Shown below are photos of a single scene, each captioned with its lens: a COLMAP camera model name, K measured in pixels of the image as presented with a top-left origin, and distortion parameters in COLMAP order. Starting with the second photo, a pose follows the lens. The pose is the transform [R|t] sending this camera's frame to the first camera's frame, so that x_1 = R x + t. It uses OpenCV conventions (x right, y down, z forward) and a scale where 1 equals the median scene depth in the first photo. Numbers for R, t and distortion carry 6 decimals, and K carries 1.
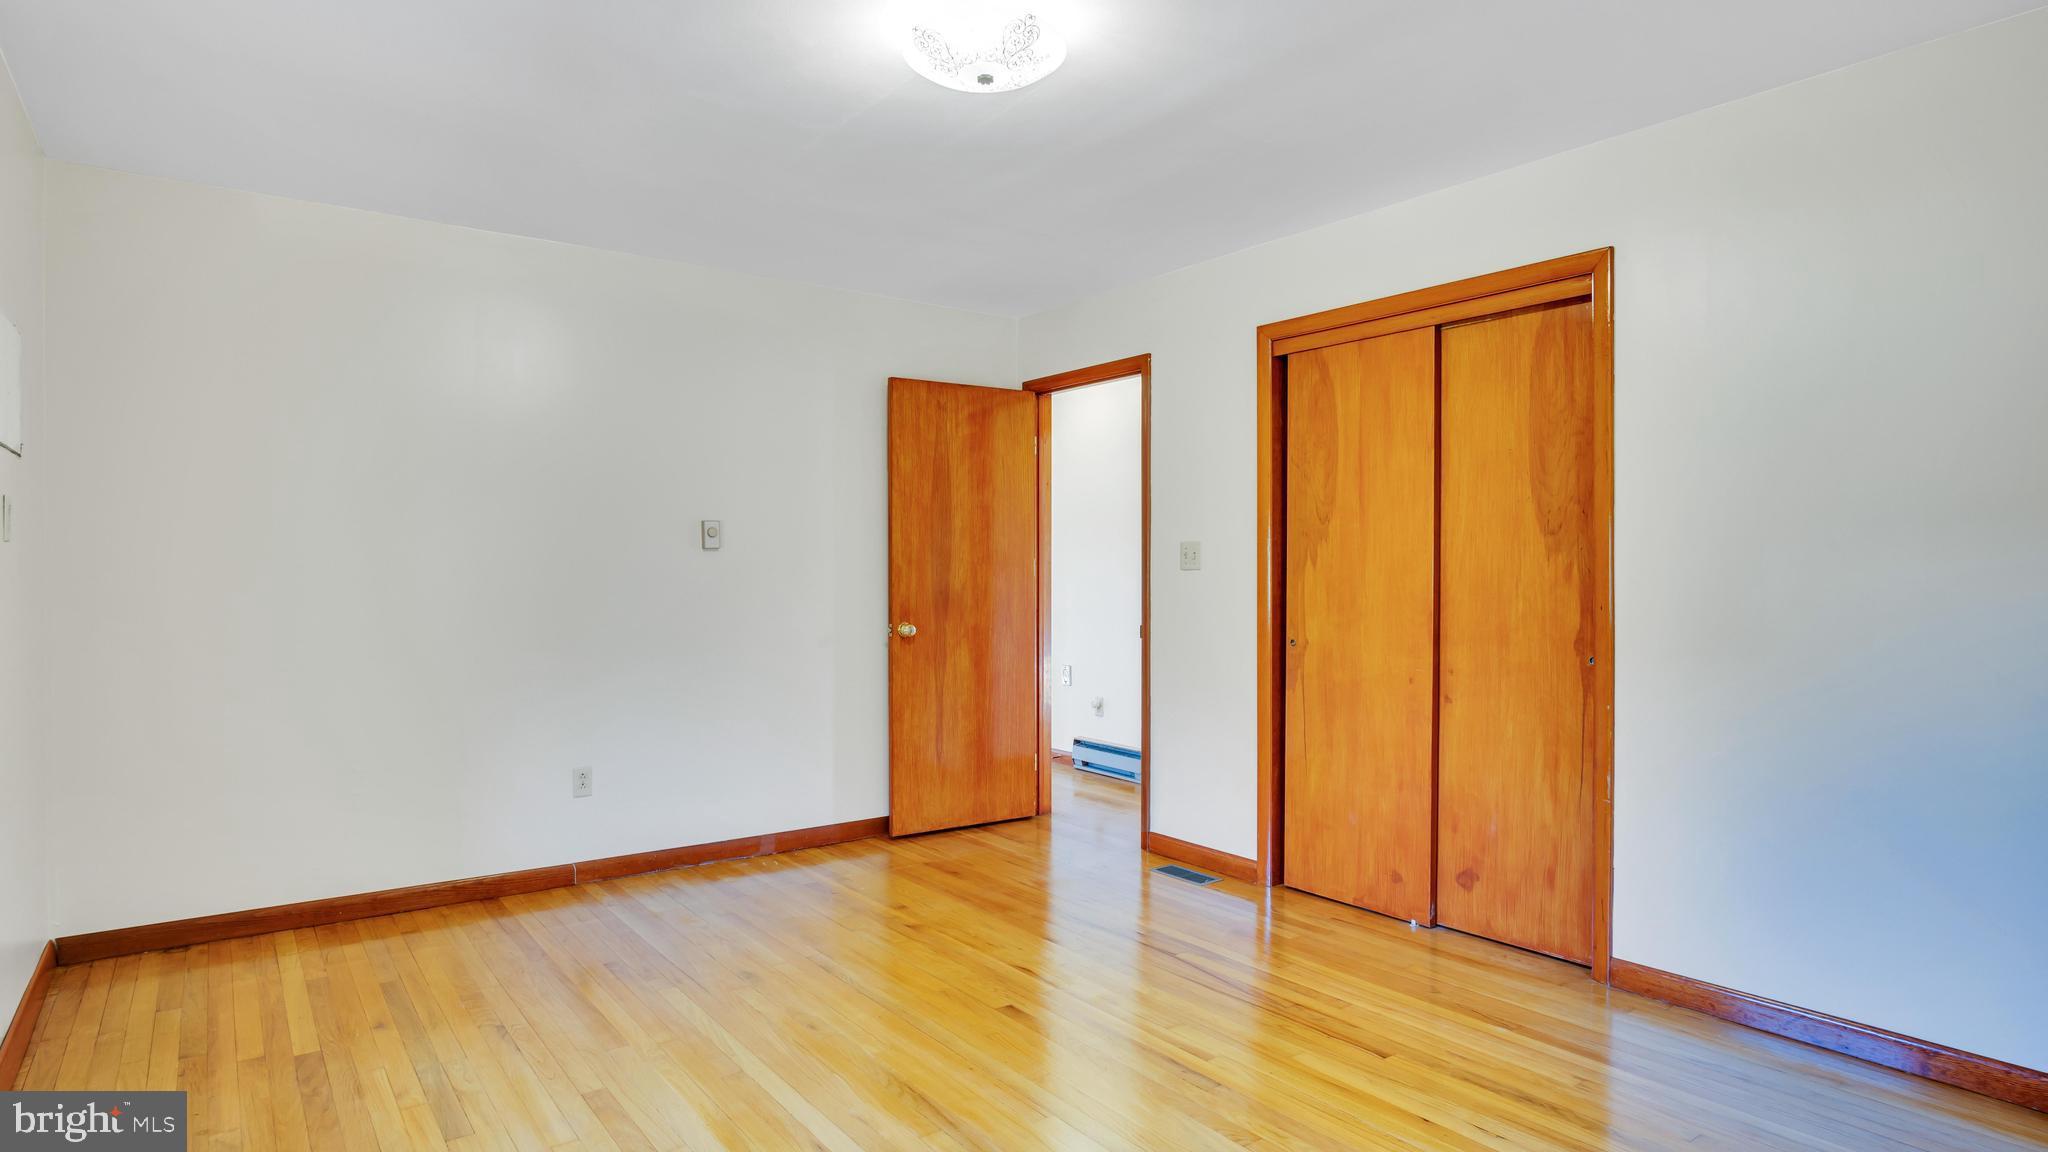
lens RADIAL K [[1103.6, 0, 1020.4], [0, 1103.6, 574.5], [0, 0, 1]] dist [-0.027471, 0.008860]
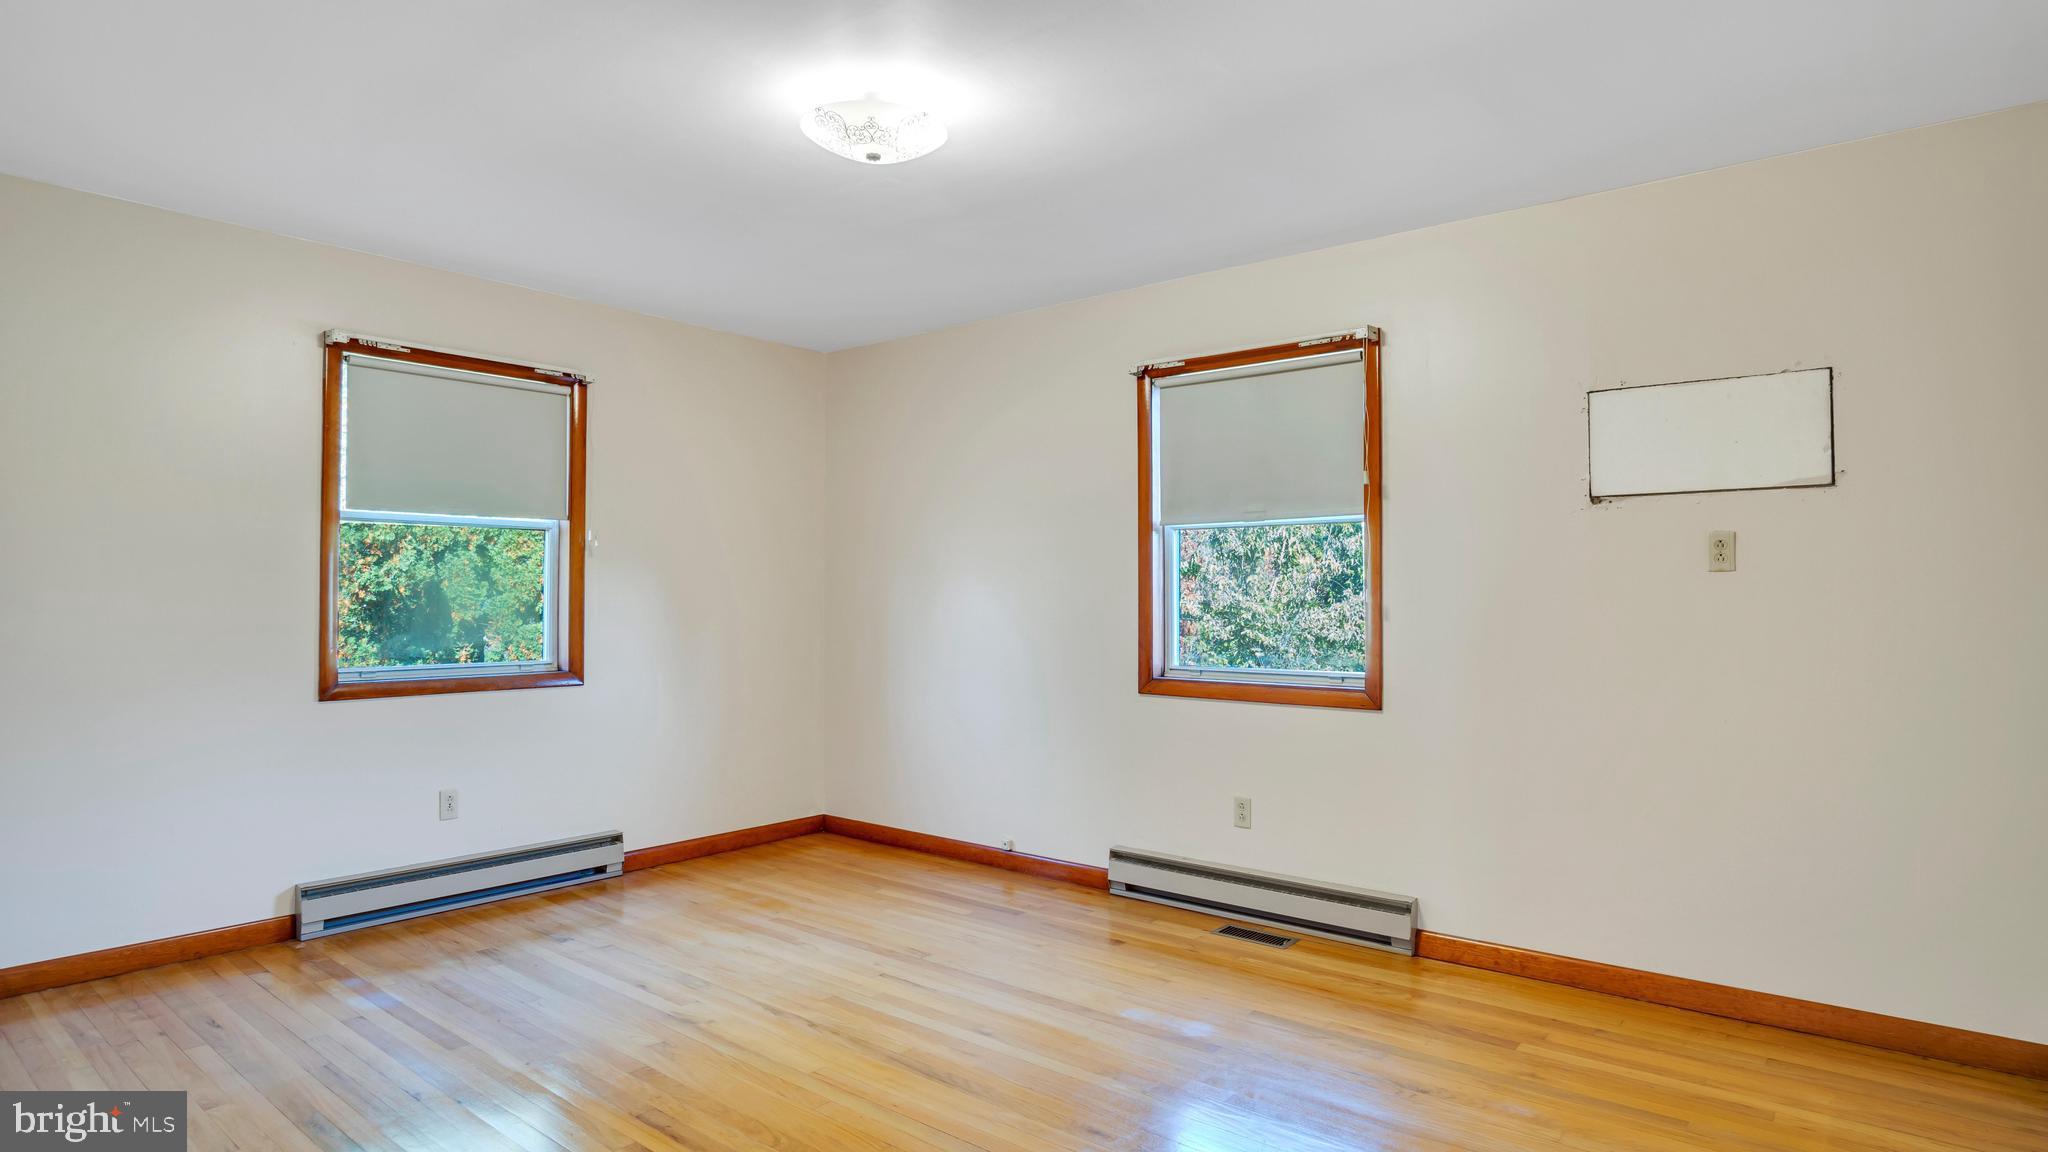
lens RADIAL K [[1103.6, 0, 1020.4], [0, 1103.6, 574.5], [0, 0, 1]] dist [-0.027471, 0.008860]
pose [[-0.969242, -0.007152, -0.246005, 0.069434], [-0.002250, 0.999793, -0.020200, -0.001047], [0.246099, -0.019025, -0.969058, 1.523938]]
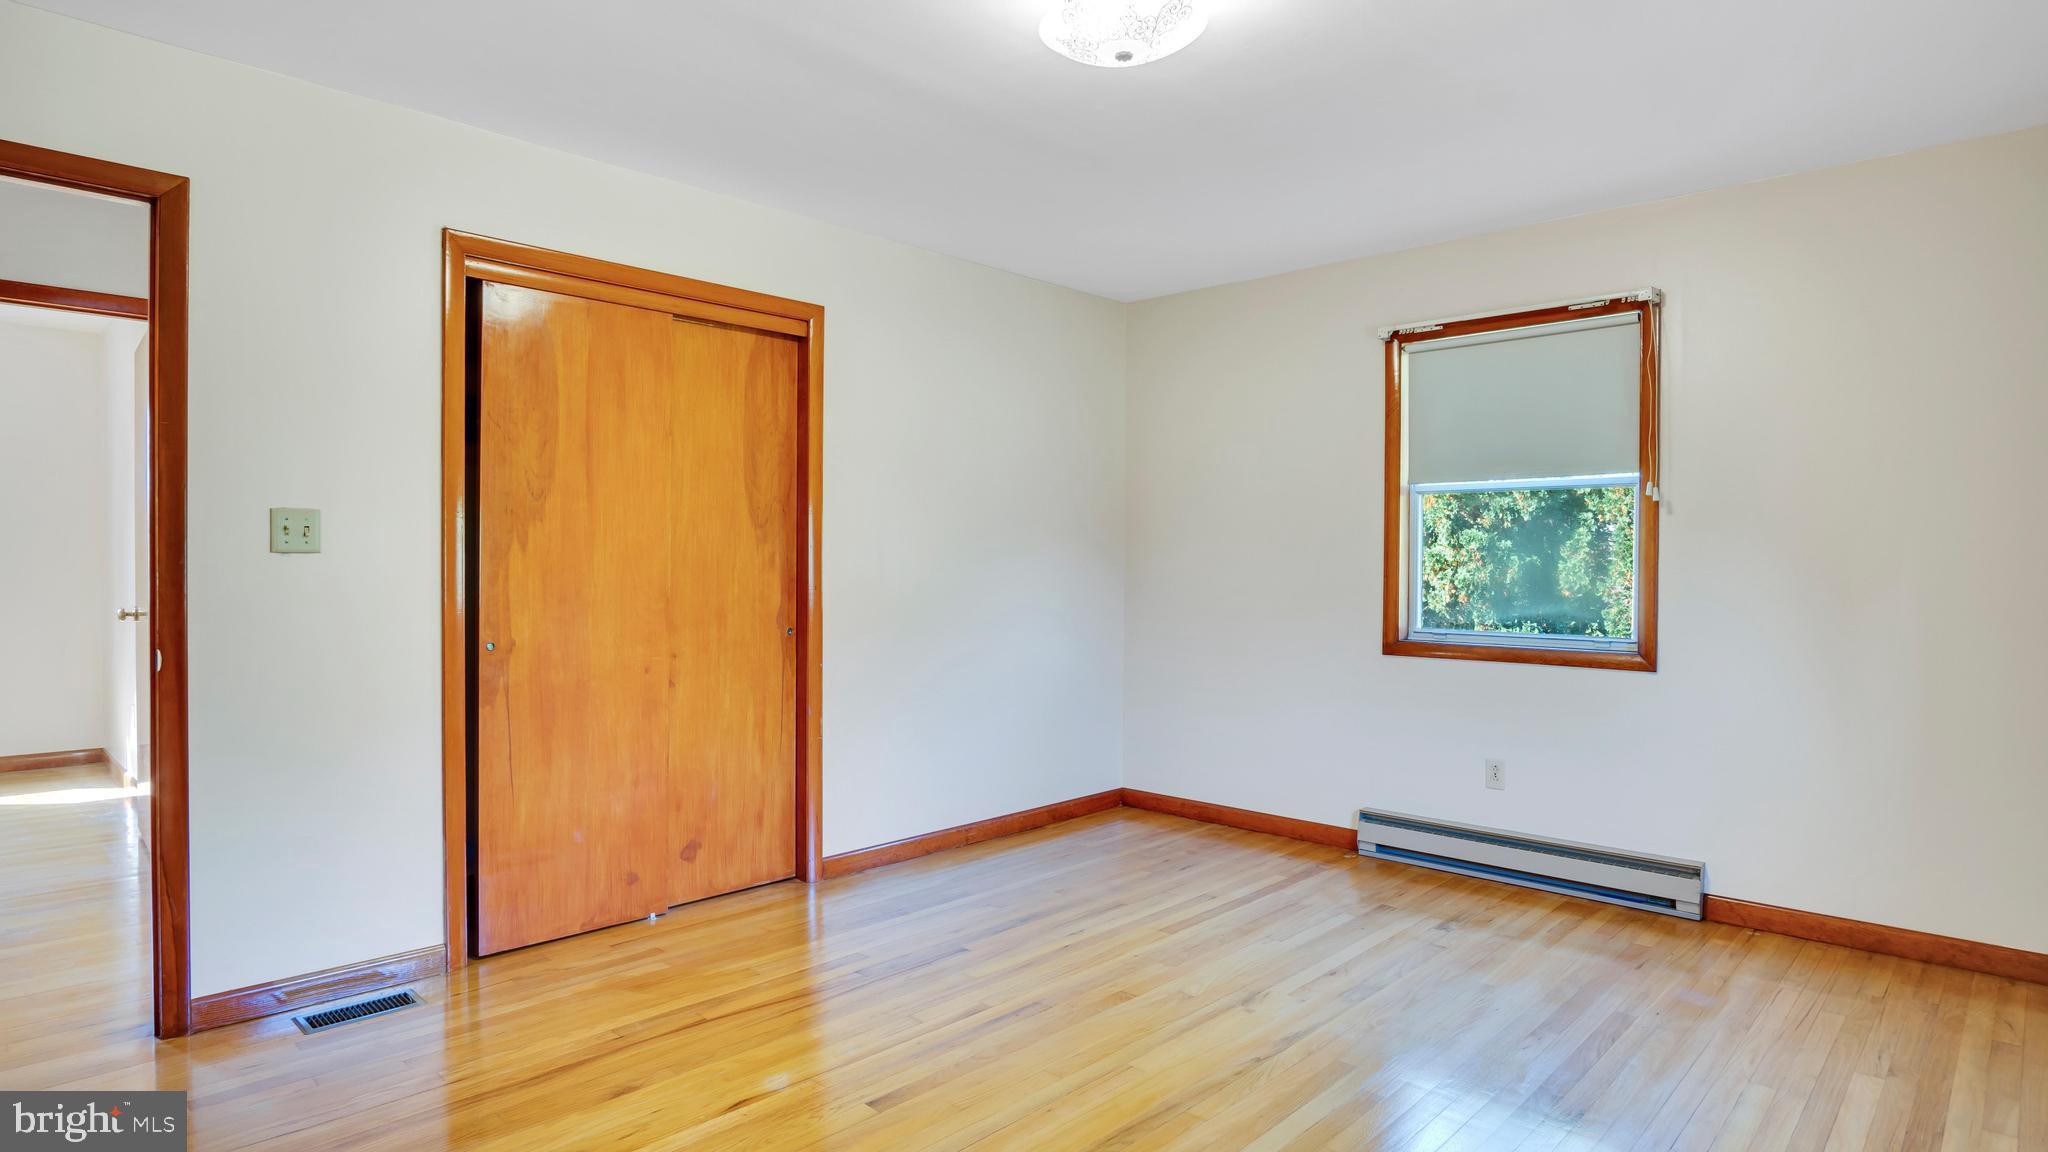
lens RADIAL K [[1103.6, 0, 1020.4], [0, 1103.6, 574.5], [0, 0, 1]] dist [-0.027471, 0.008860]
pose [[-0.171254, -0.010679, 0.985169, -0.709839], [-0.002596, 0.999943, 0.010388, 0.001007], [-0.985224, -0.000778, -0.171271, 0.906146]]
